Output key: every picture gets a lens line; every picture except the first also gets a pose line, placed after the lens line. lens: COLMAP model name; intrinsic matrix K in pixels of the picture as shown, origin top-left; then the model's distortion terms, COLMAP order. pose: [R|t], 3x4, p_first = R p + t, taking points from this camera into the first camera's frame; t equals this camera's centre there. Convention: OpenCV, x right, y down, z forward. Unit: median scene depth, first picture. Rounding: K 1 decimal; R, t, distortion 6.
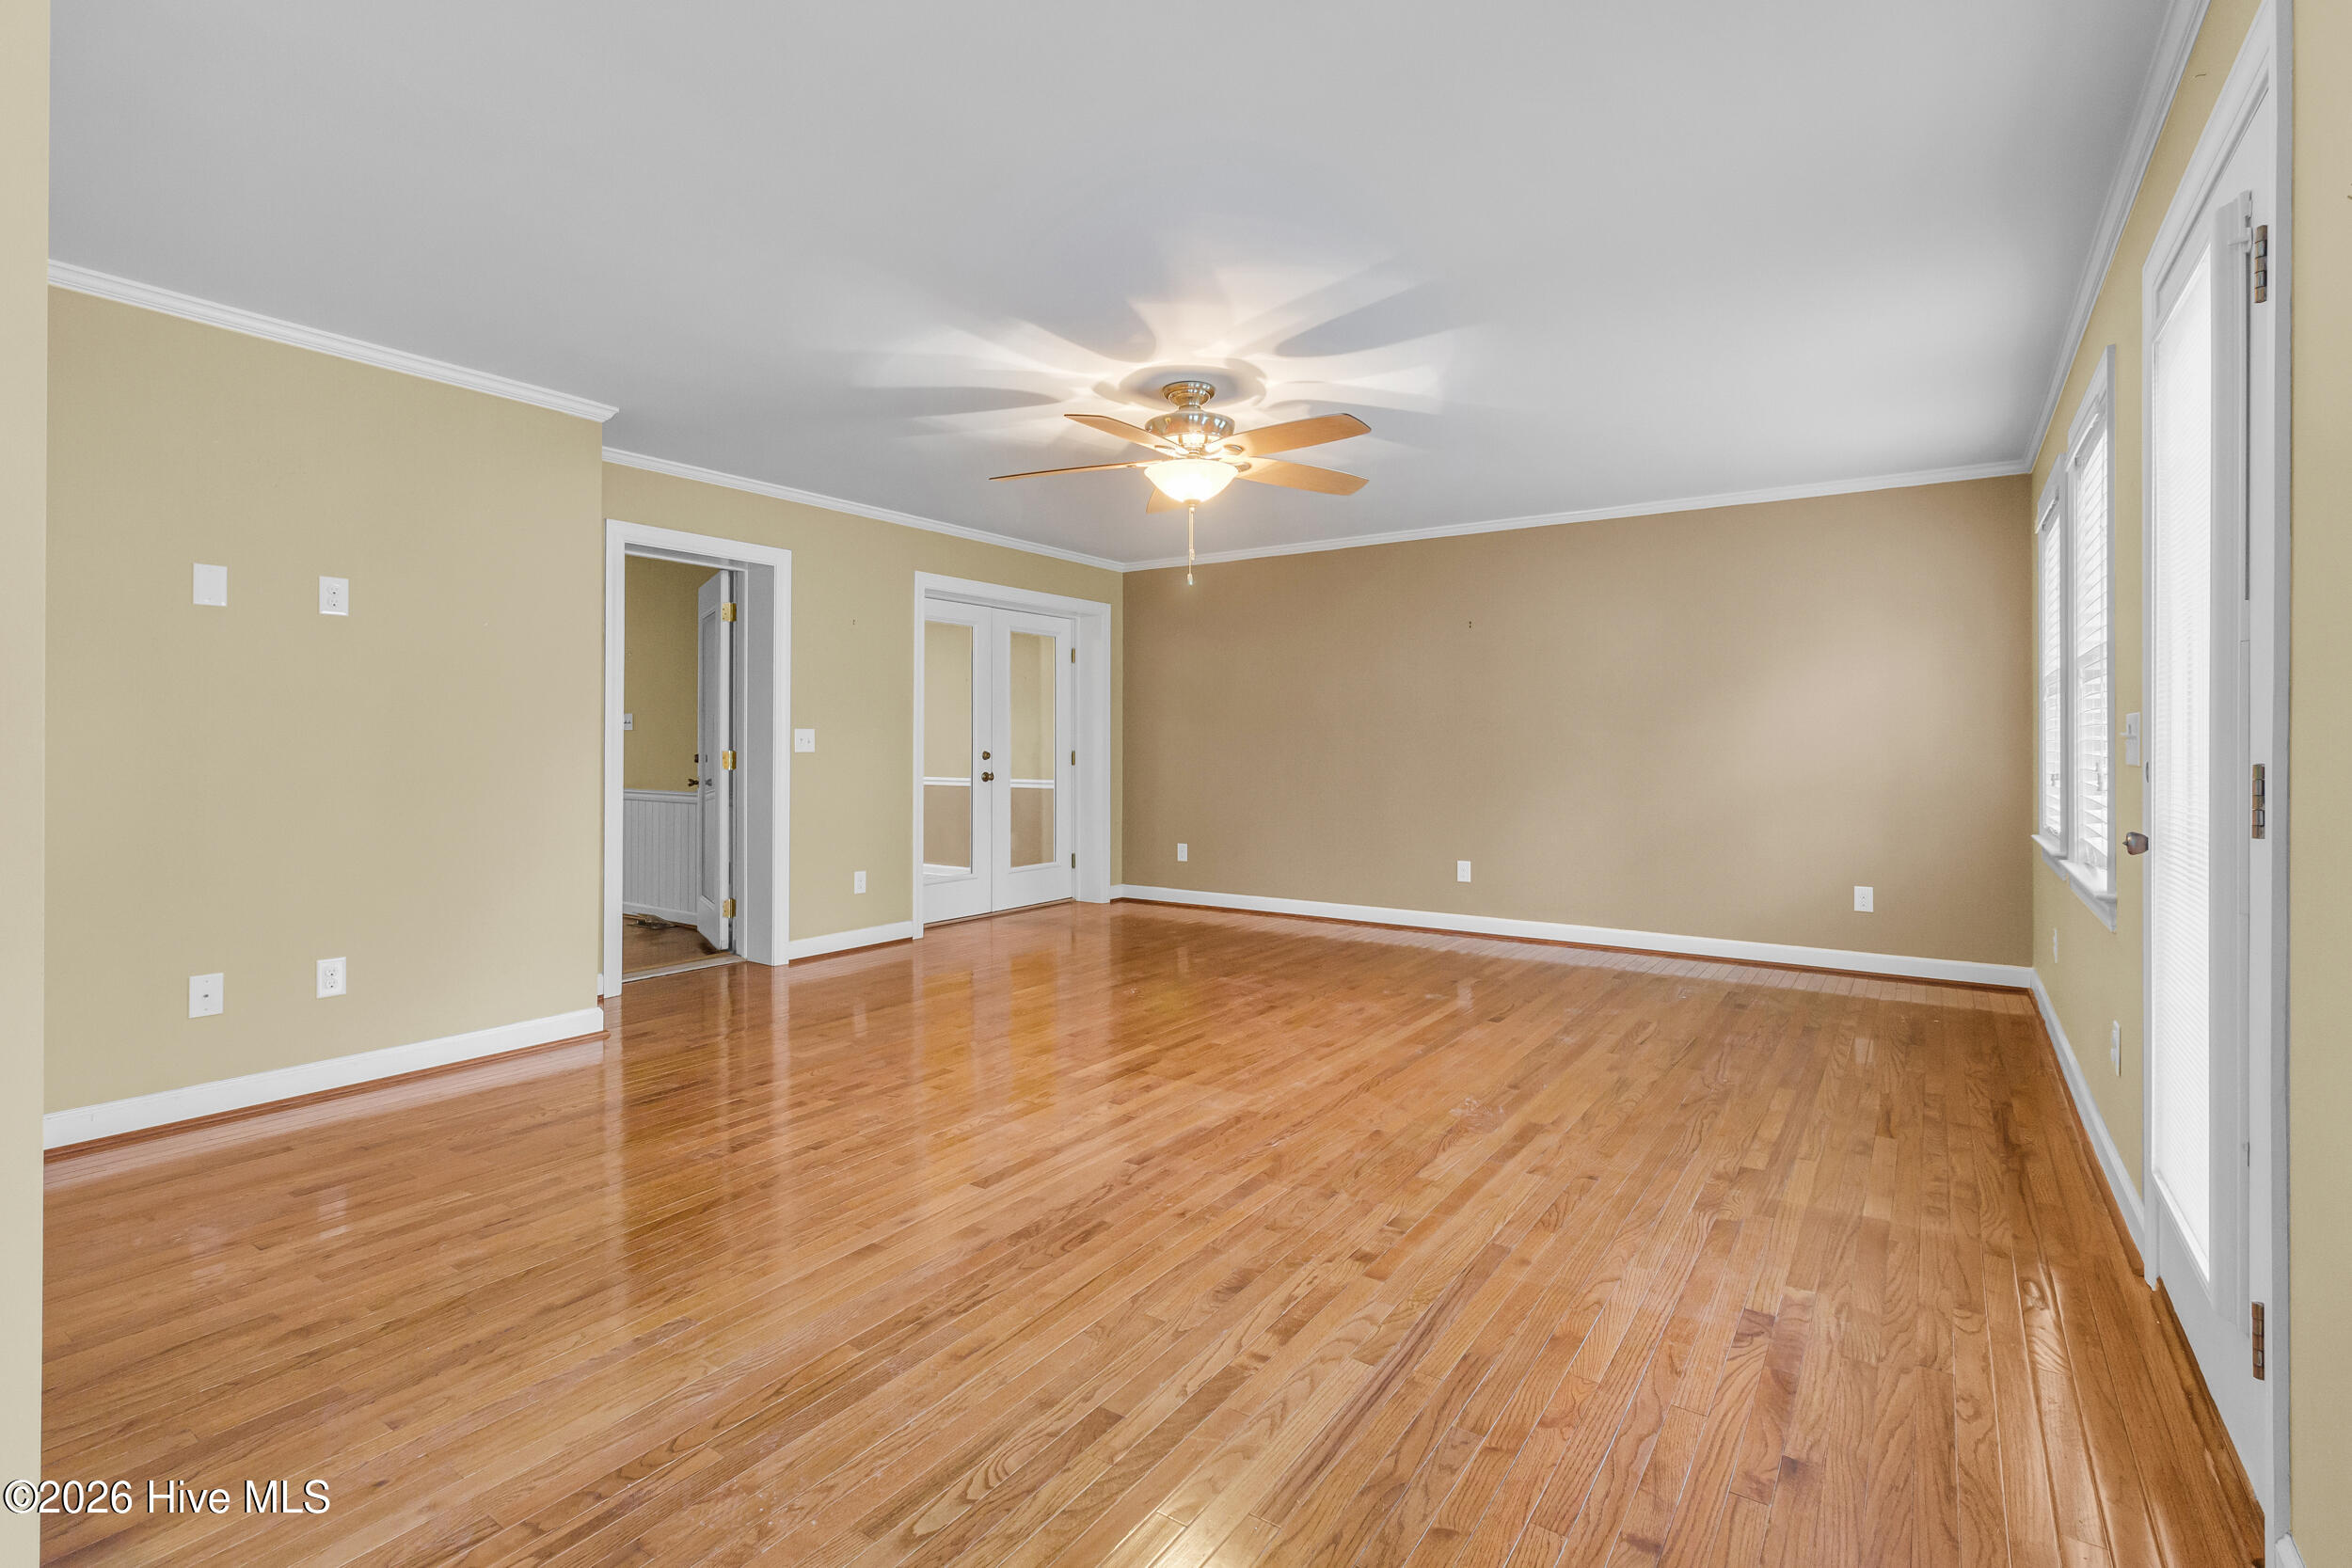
lens RADIAL K [[1102.8, 0, 1169.3], [0, 1102.8, 735.5], [0, 0, 1]] dist [0.001853, 0.000126]
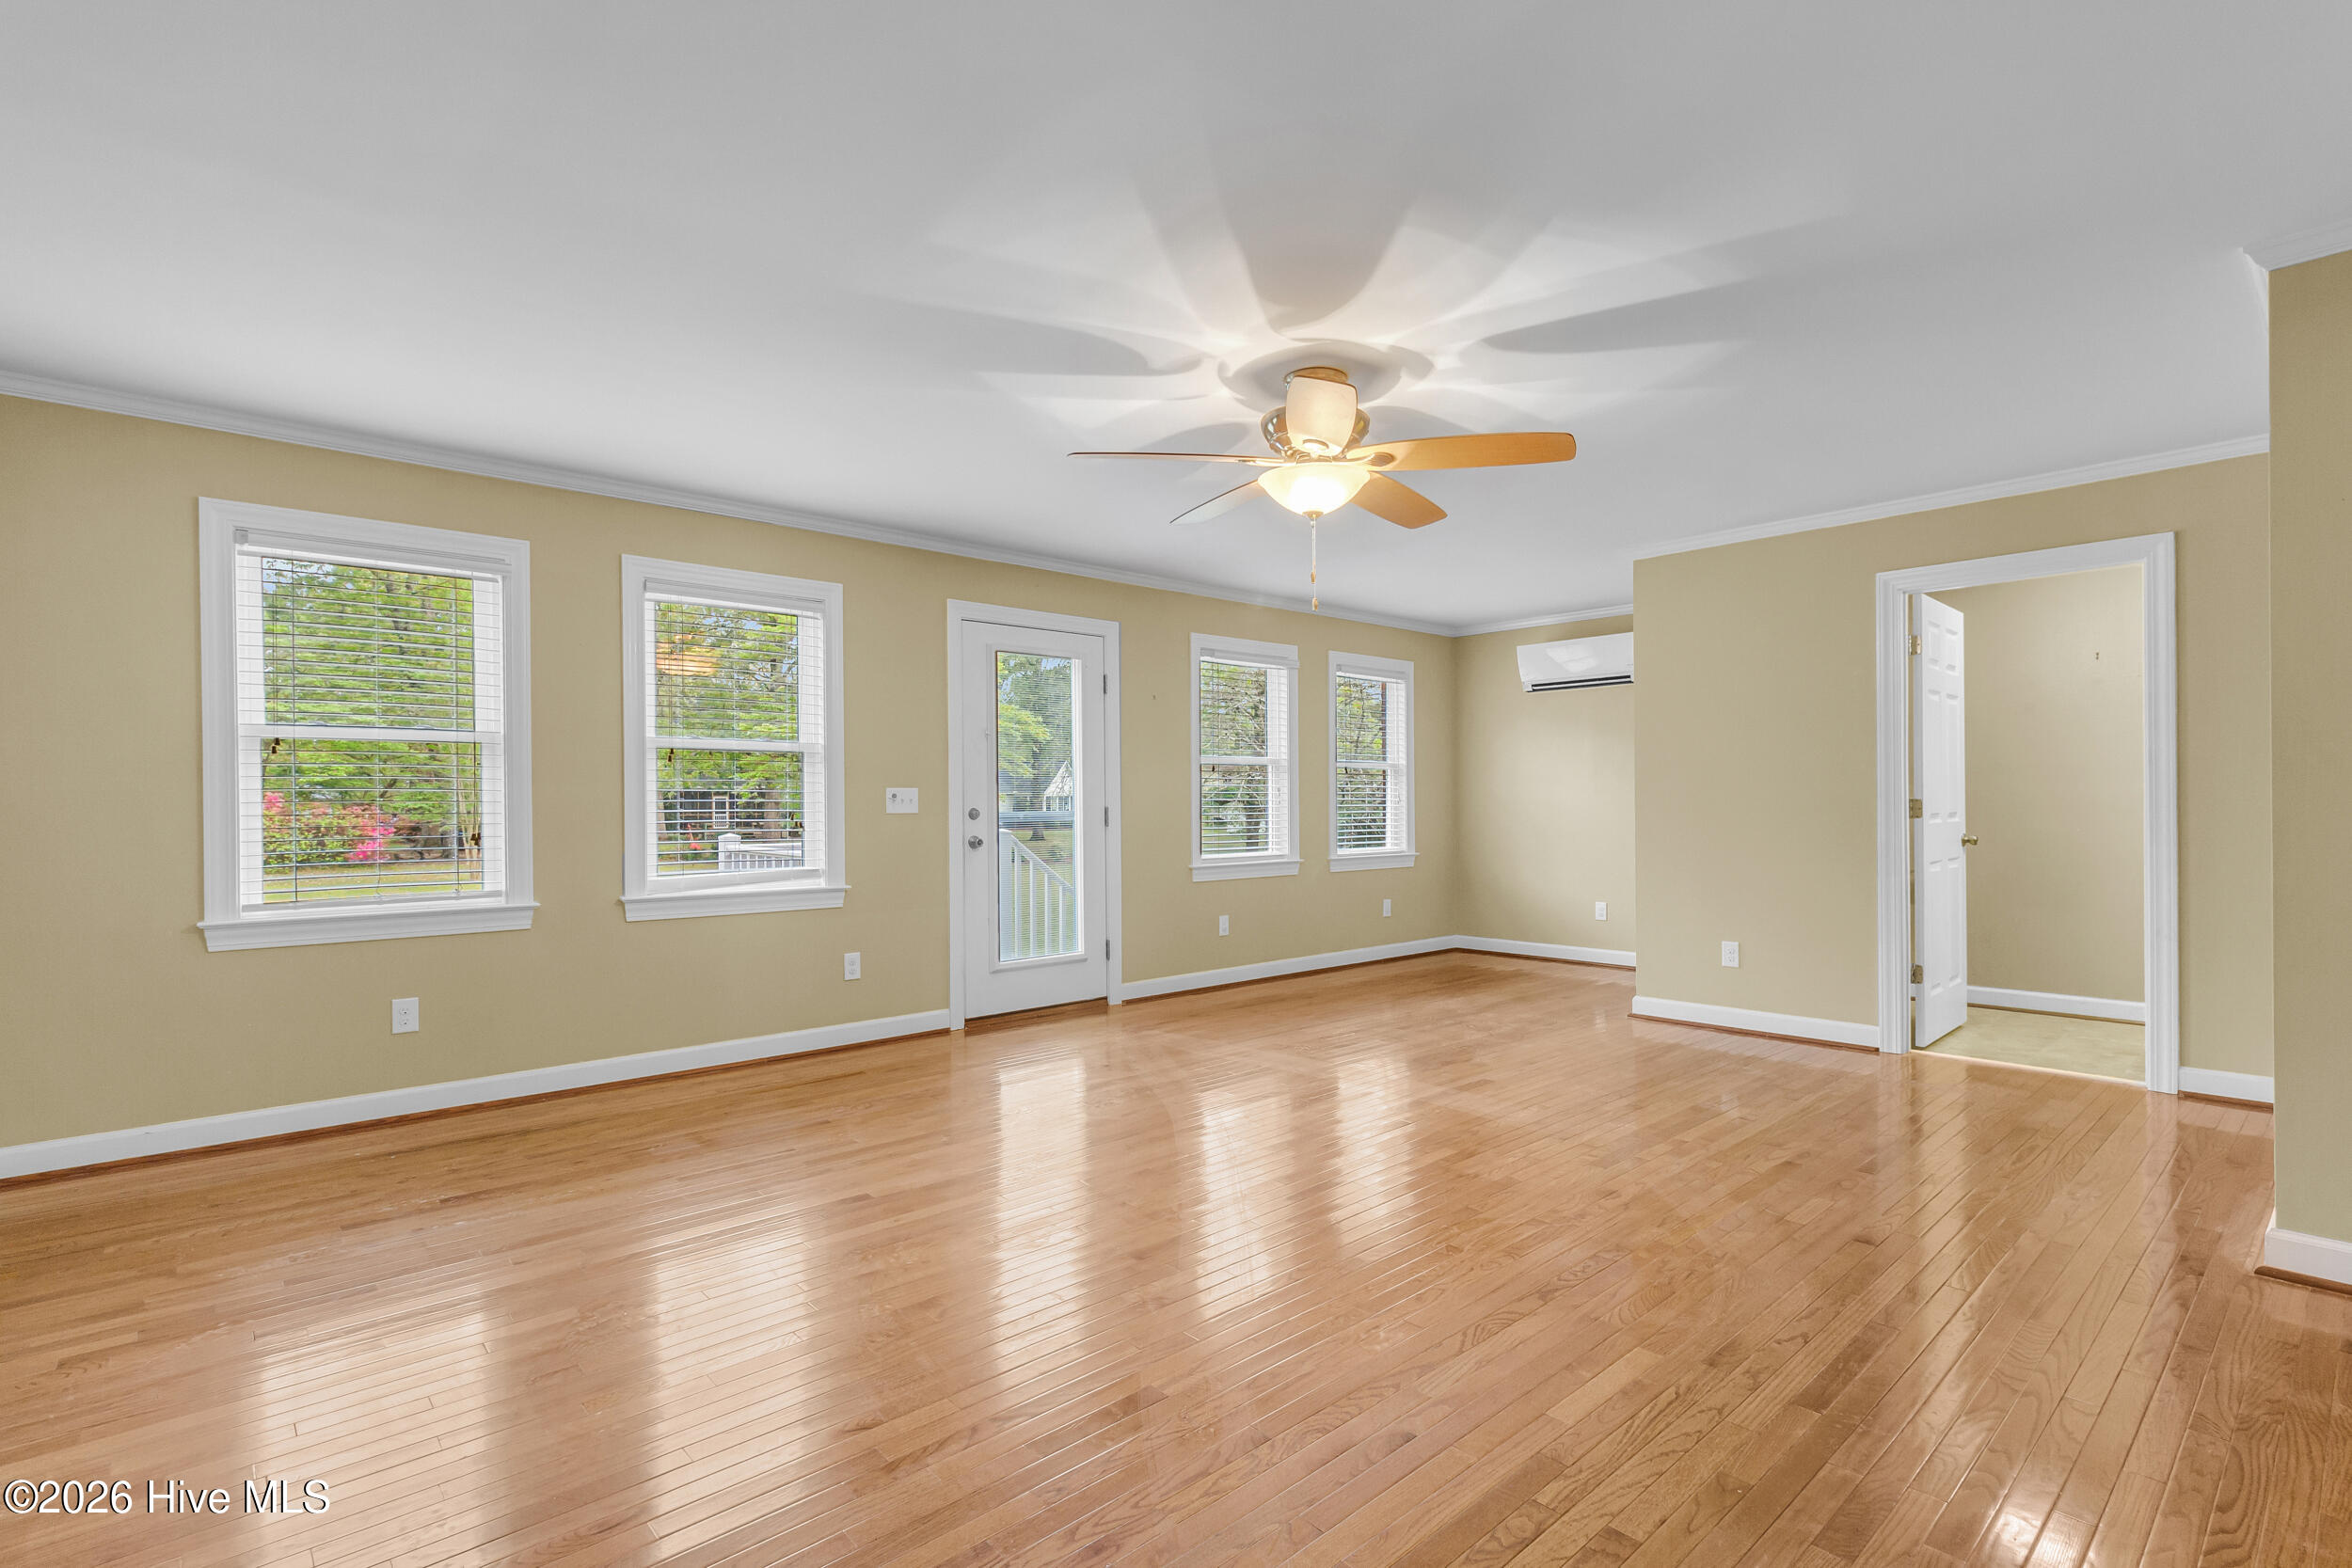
lens RADIAL K [[1105.8, 0, 1176.0], [0, 1105.8, 784.0], [0, 0, 1]] dist [0.000649, -0.000026]
pose [[-0.970821, 0.002769, 0.239790, -0.090115], [-0.002030, 0.999803, -0.019765, 0.012856], [-0.239798, -0.019675, -0.970624, 2.100520]]
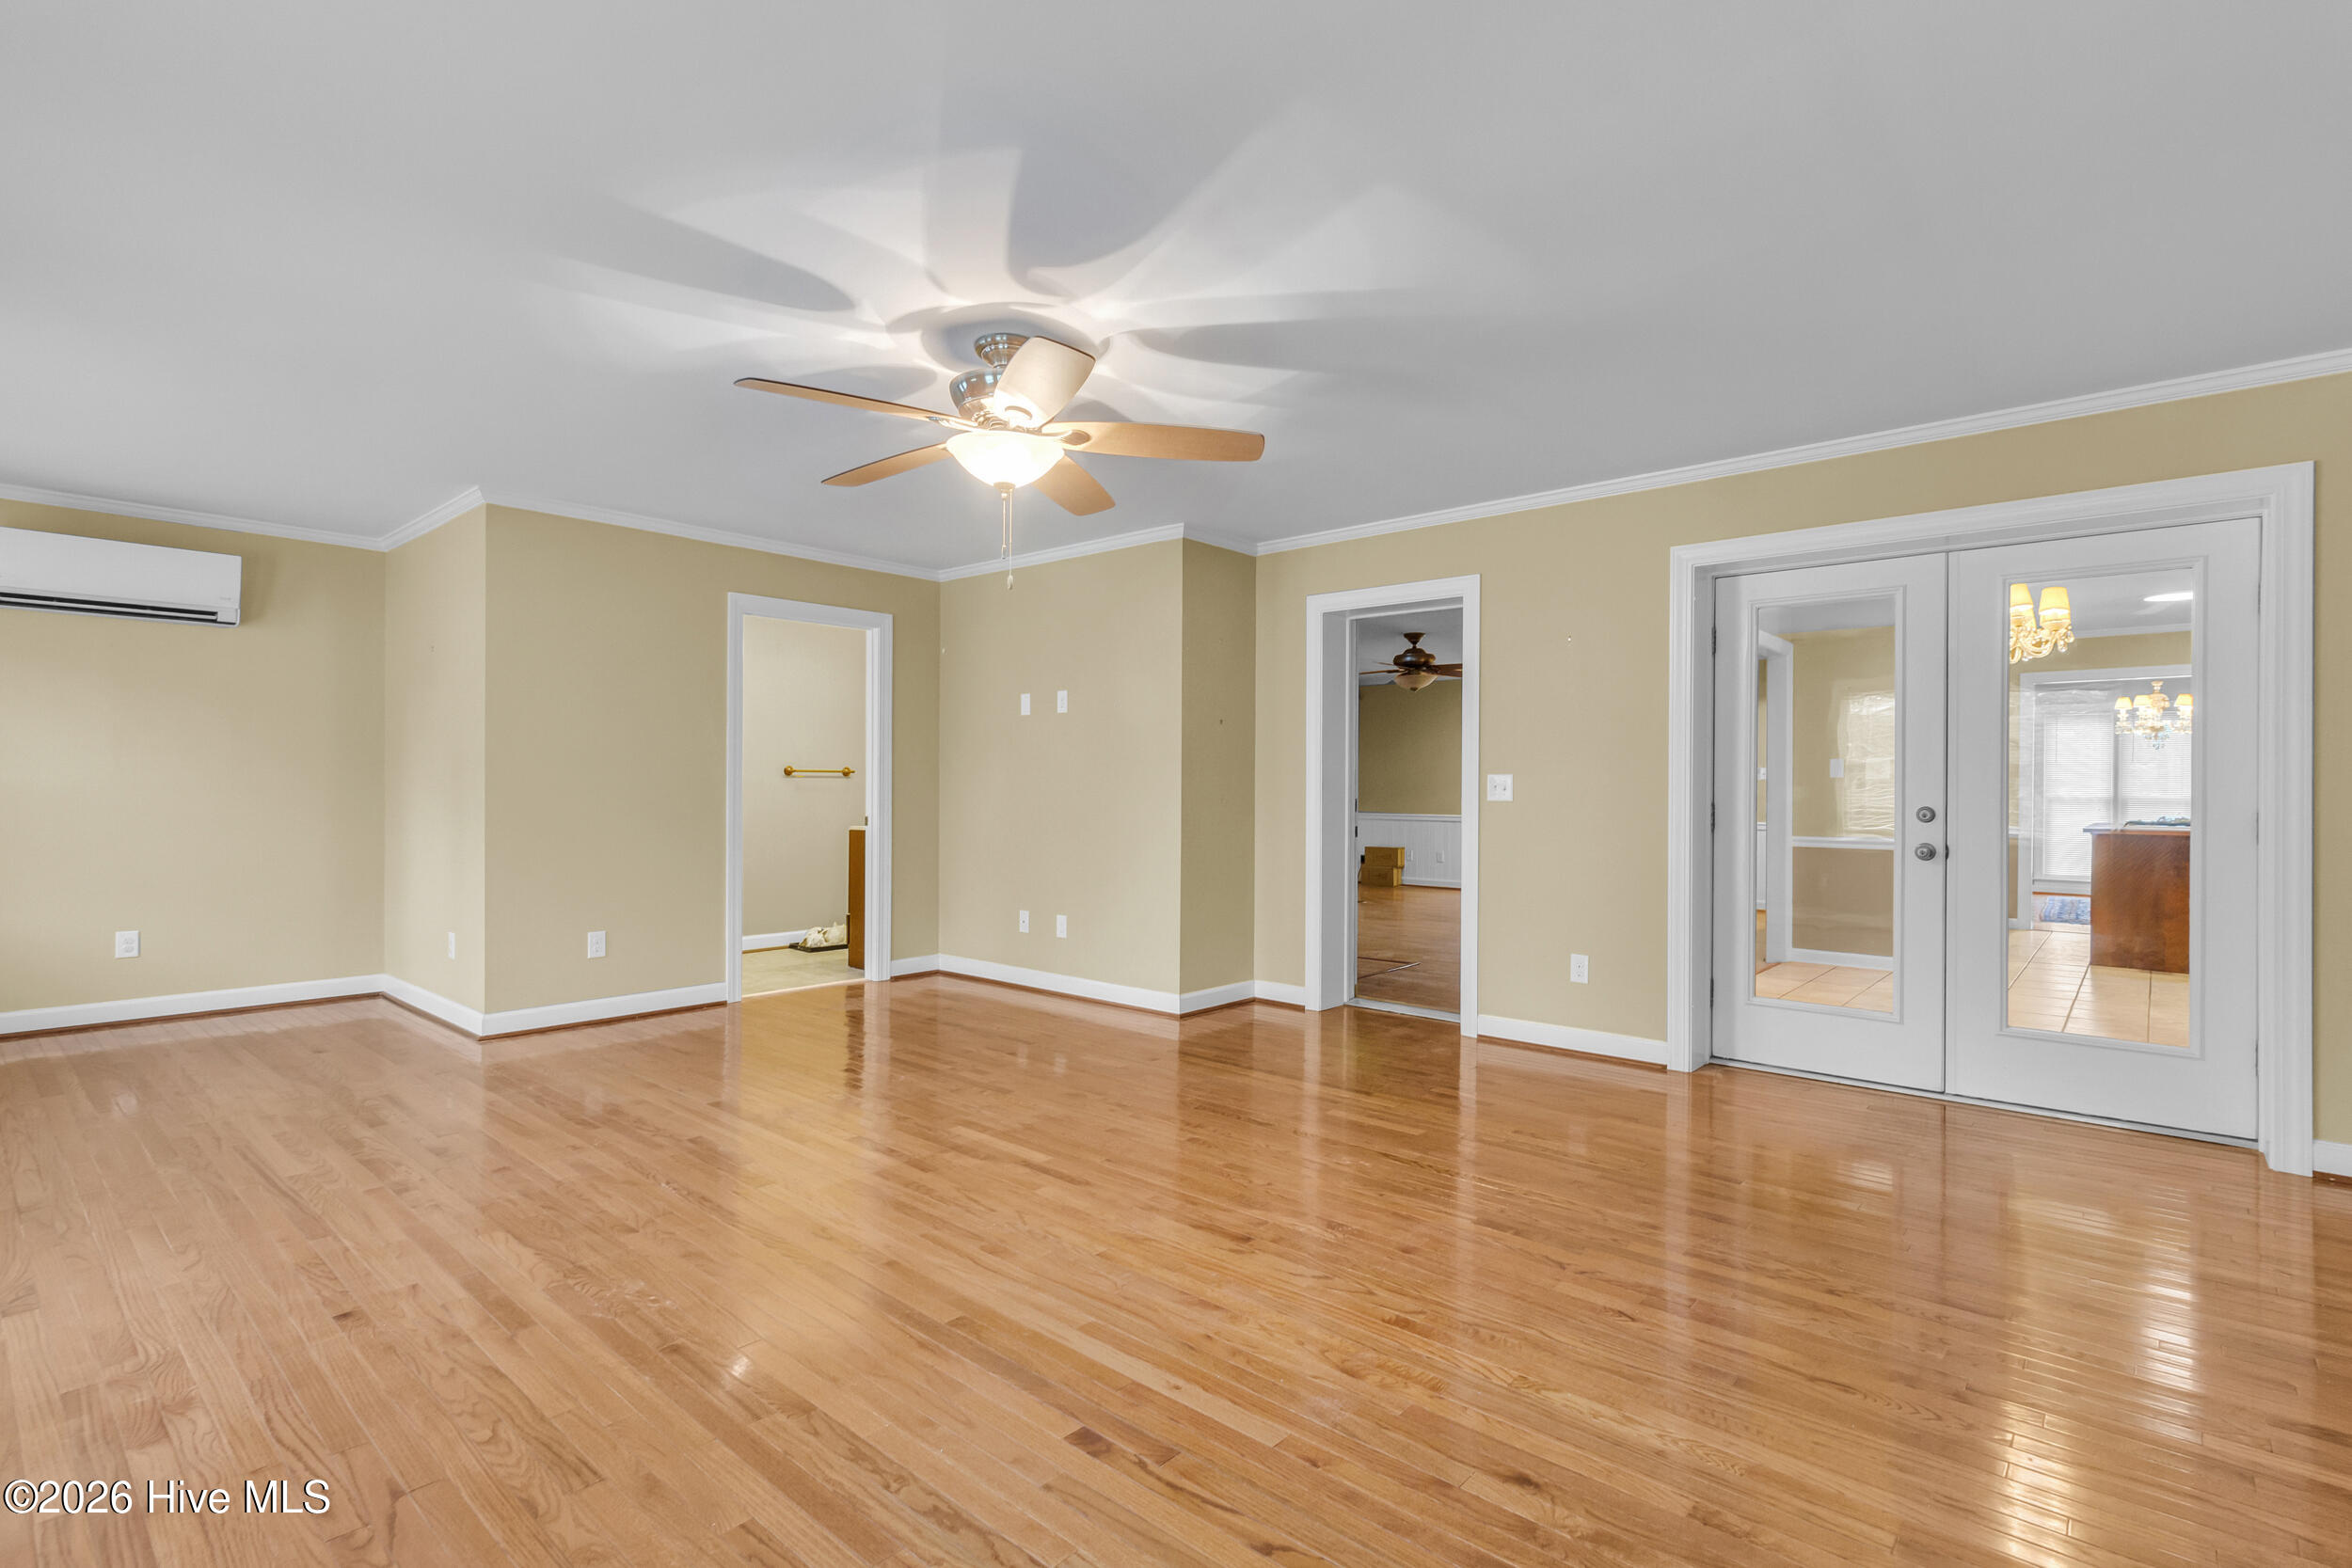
lens RADIAL K [[1121.9, 0, 1200.1], [0, 1121.9, 782.2], [0, 0, 1]] dist [0.001961, 0.000294]
pose [[-0.114716, -0.007971, -0.993366, 0.928240], [0.000787, 0.999967, -0.008114, 0.011617], [0.993398, -0.001713, -0.114706, 1.407294]]
